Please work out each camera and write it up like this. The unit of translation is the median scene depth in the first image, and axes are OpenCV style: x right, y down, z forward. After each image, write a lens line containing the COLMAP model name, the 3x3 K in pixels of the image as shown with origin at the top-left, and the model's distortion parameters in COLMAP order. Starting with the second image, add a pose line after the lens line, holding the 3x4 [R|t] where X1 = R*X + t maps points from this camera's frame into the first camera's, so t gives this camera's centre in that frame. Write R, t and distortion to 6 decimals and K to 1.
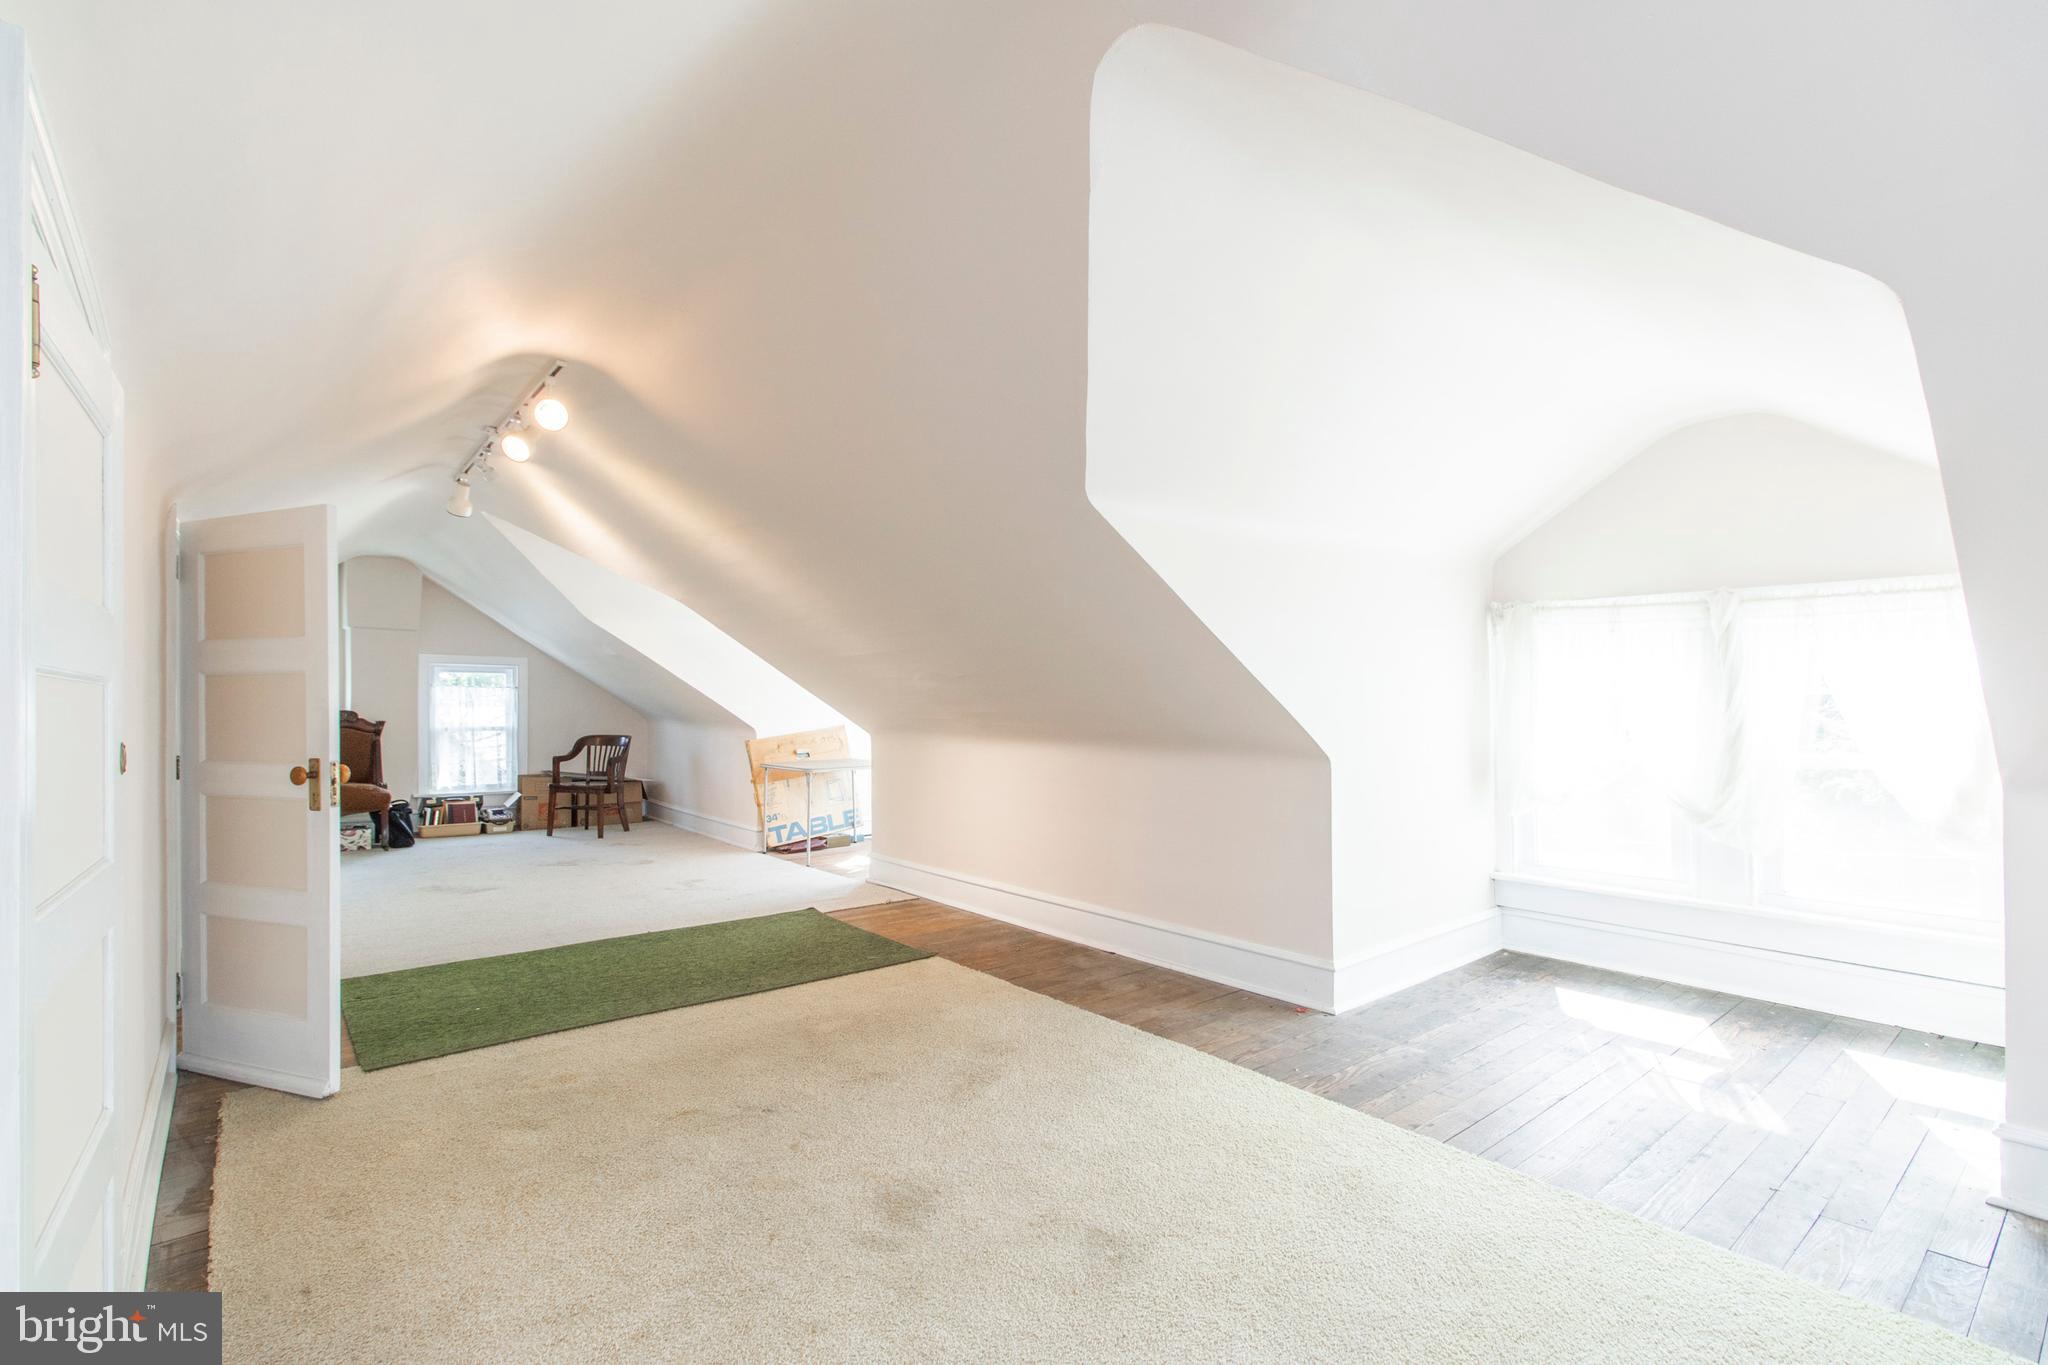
lens RADIAL K [[939.6, 0, 1025.8], [0, 939.6, 698.4], [0, 0, 1]] dist [0.004407, 0.000189]
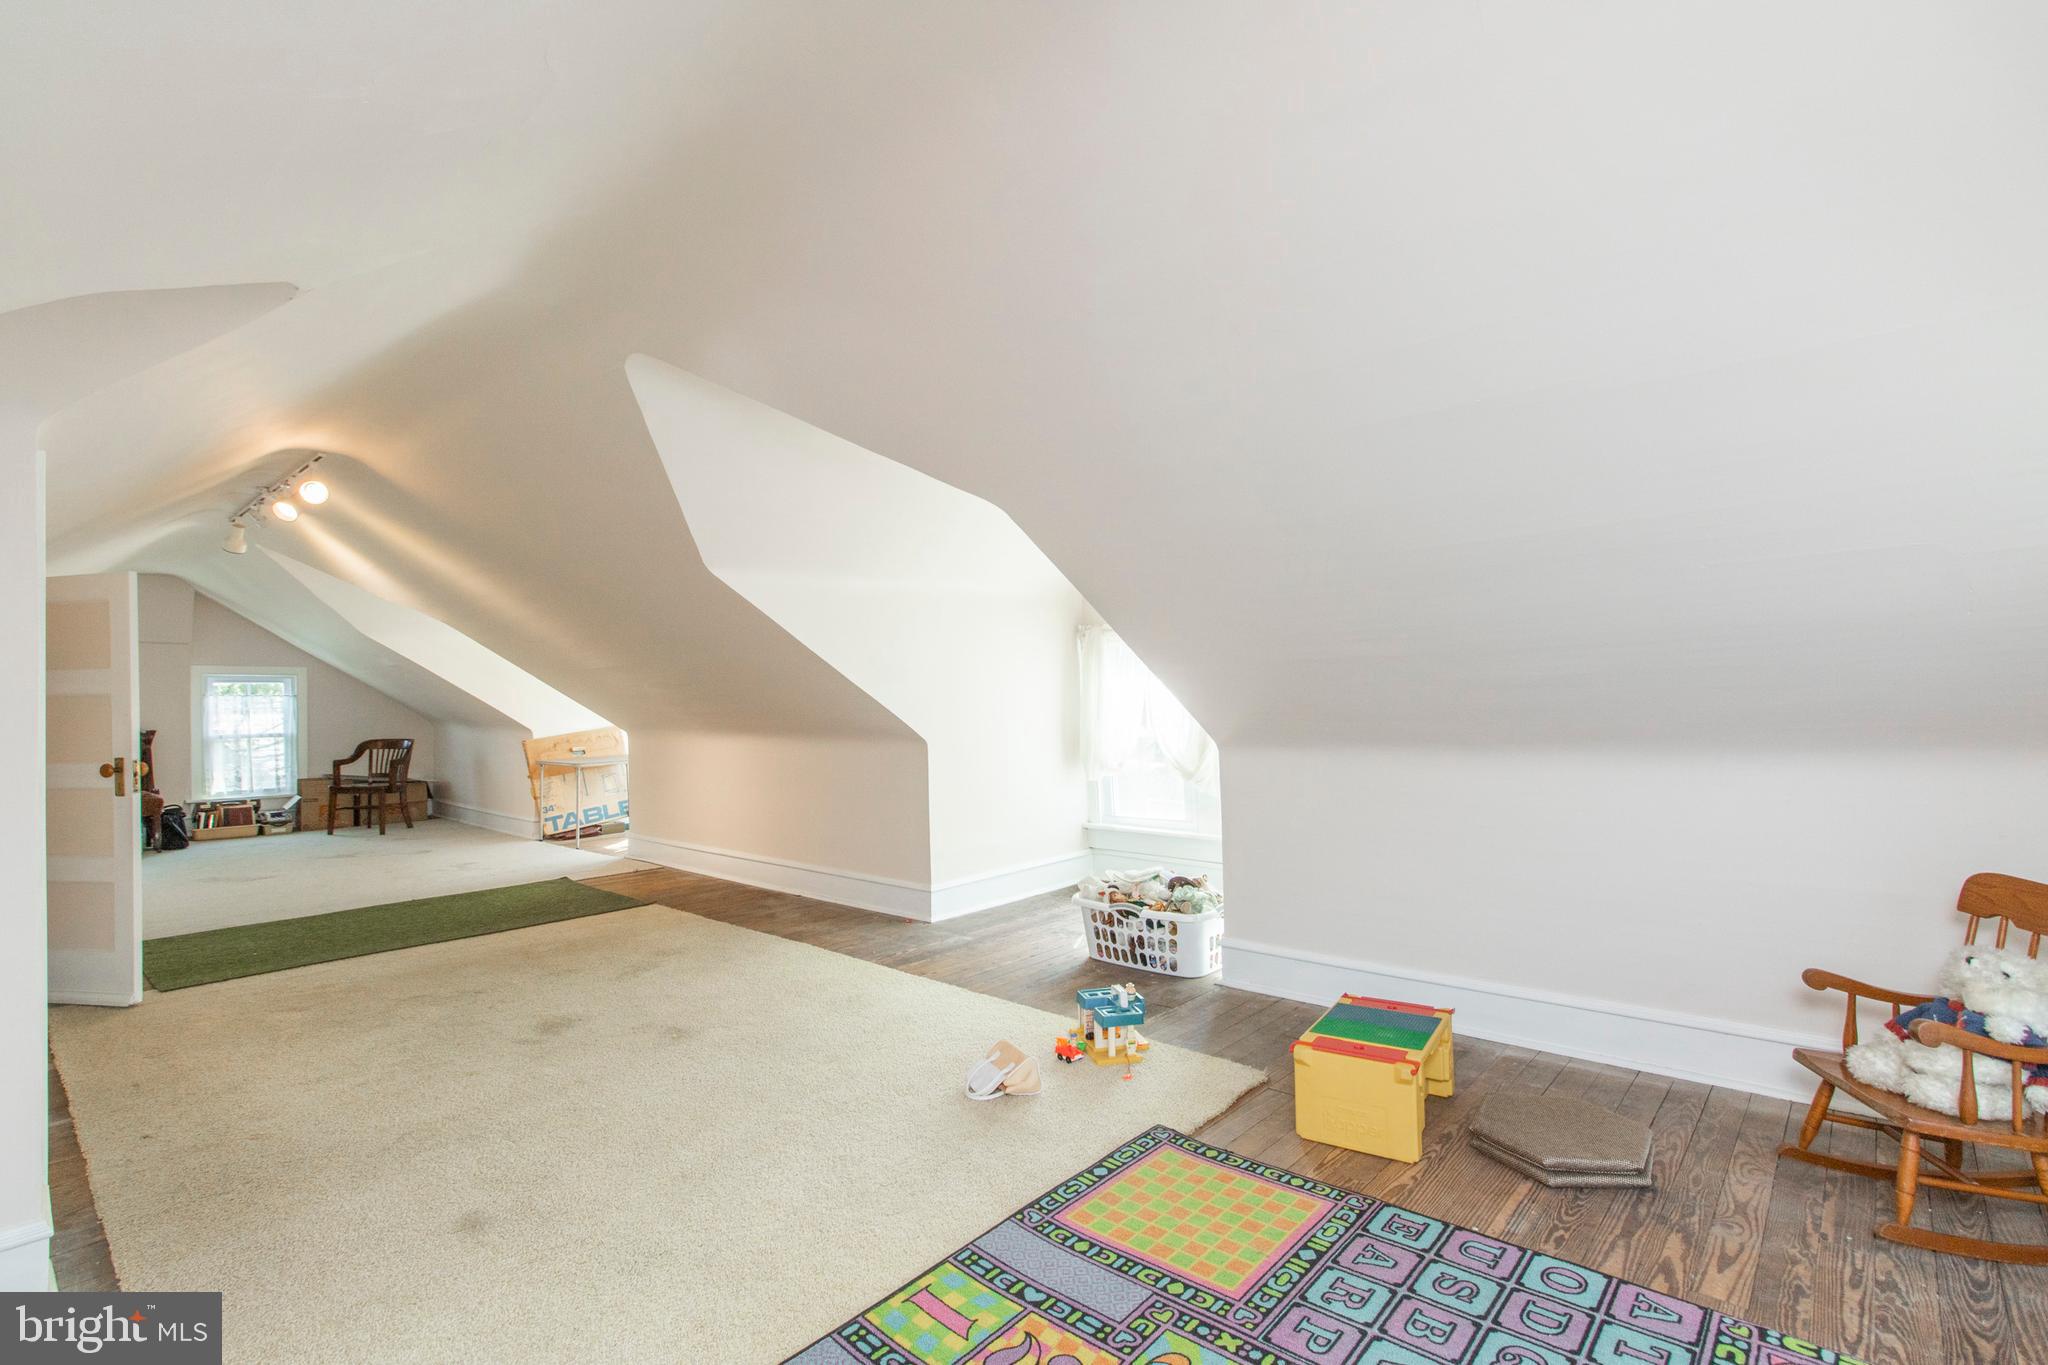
lens RADIAL K [[939.6, 0, 1022.3], [0, 939.6, 684.6], [0, 0, 1]] dist [0.004407, 0.000189]
pose [[0.987789, -0.014075, 0.155158, 0.188172], [0.015443, 0.999852, -0.007612, -0.007040], [-0.155028, 0.009915, 0.987860, -0.319300]]
